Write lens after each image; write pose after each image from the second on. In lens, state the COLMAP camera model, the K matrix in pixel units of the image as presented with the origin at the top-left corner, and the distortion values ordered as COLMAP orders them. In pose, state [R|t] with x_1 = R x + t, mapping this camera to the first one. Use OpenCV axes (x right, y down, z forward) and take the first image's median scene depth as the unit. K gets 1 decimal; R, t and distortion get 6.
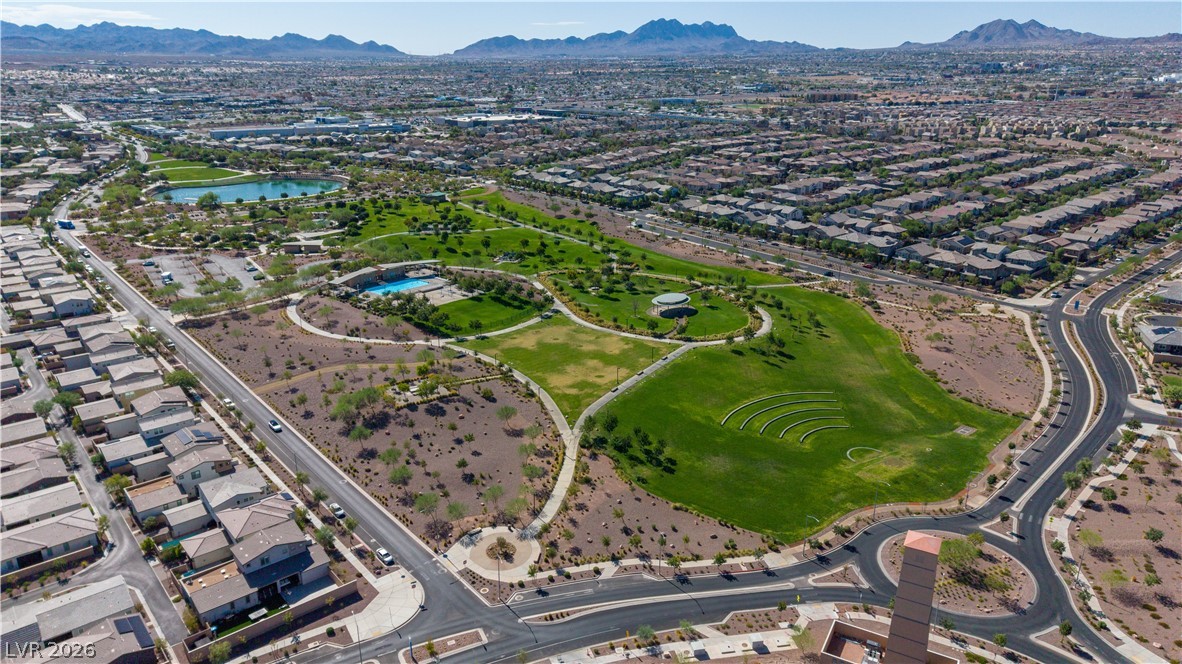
lens RADIAL K [[817.8, 0, 591.0], [0, 817.8, 332.0], [0, 0, 1]] dist [0.030225, -0.037721]
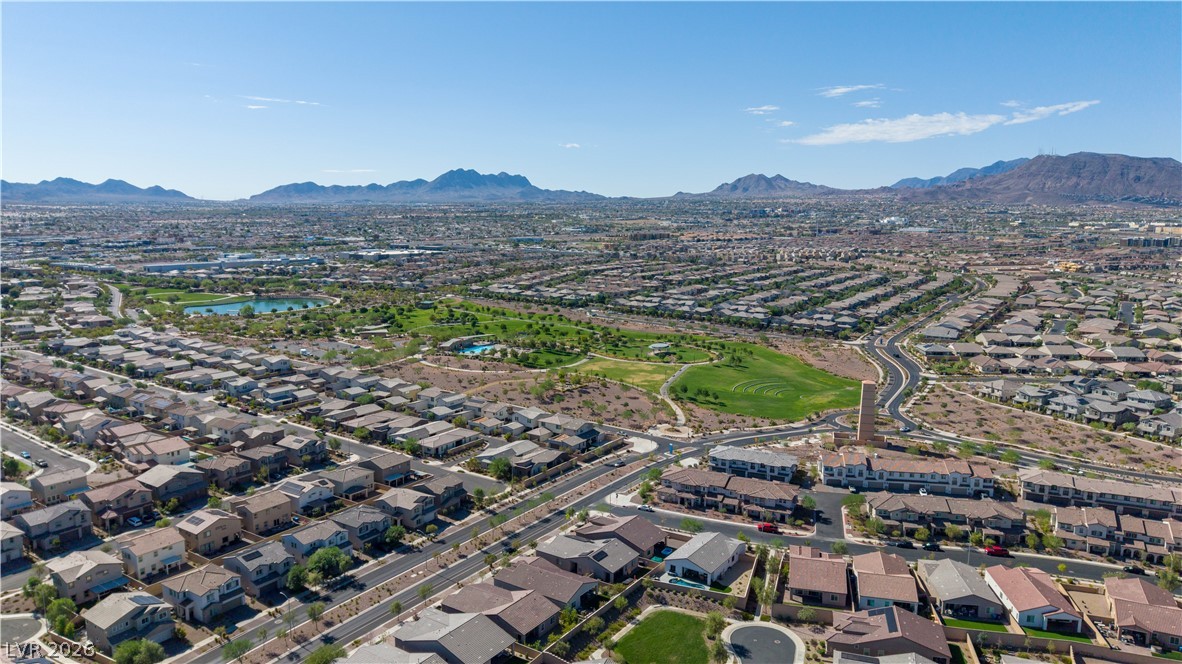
lens RADIAL K [[817.8, 0, 591.0], [0, 817.8, 332.0], [0, 0, 1]] dist [0.030225, -0.037721]
pose [[0.968711, -0.035342, 0.245664, -0.196547], [0.075823, 0.984630, -0.157334, 0.080541], [-0.236327, 0.171038, 0.956502, -0.235997]]
